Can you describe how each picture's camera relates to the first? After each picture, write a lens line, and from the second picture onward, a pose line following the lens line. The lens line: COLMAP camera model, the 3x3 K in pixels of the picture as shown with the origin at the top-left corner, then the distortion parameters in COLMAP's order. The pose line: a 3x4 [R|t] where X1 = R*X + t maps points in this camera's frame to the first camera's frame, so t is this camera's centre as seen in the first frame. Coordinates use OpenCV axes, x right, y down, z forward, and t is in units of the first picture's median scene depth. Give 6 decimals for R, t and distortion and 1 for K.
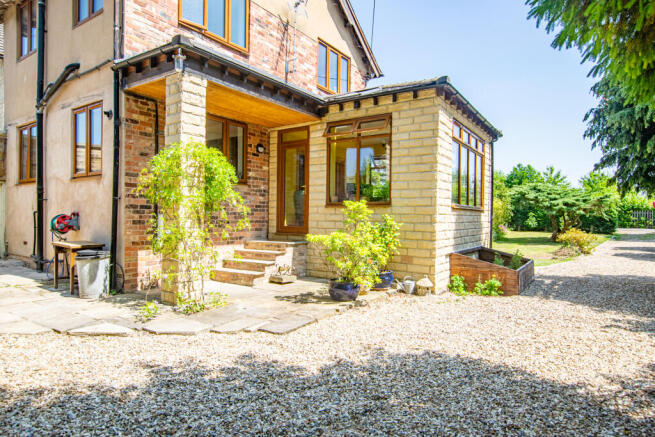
lens RADIAL K [[400.2, 0, 331.9], [0, 400.2, 217.0], [0, 0, 1]] dist [0.001802, 0.001695]
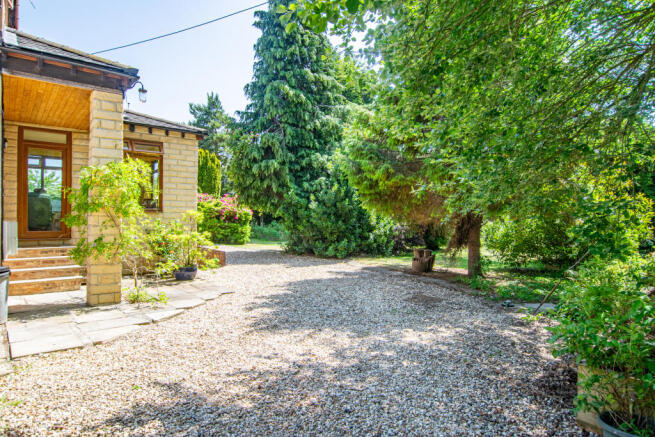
lens RADIAL K [[400.2, 0, 331.9], [0, 400.2, 217.0], [0, 0, 1]] dist [0.001802, 0.001695]
pose [[0.268065, -0.004045, 0.963392, -1.063338], [-0.002317, 0.999986, 0.004844, -0.020722], [-0.963398, -0.003531, 0.268052, 0.103285]]
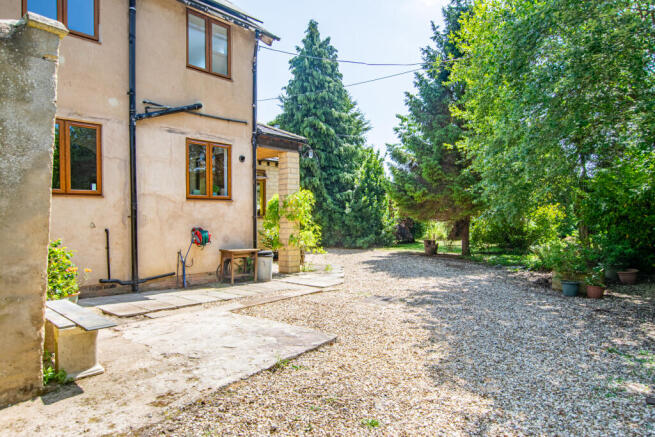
lens RADIAL K [[400.2, 0, 331.9], [0, 400.2, 217.0], [0, 0, 1]] dist [0.001802, 0.001695]
pose [[0.110048, -0.011814, 0.993856, -1.885506], [0.012178, 0.999870, 0.010537, -0.055265], [-0.993852, 0.010943, 0.110178, 0.502975]]
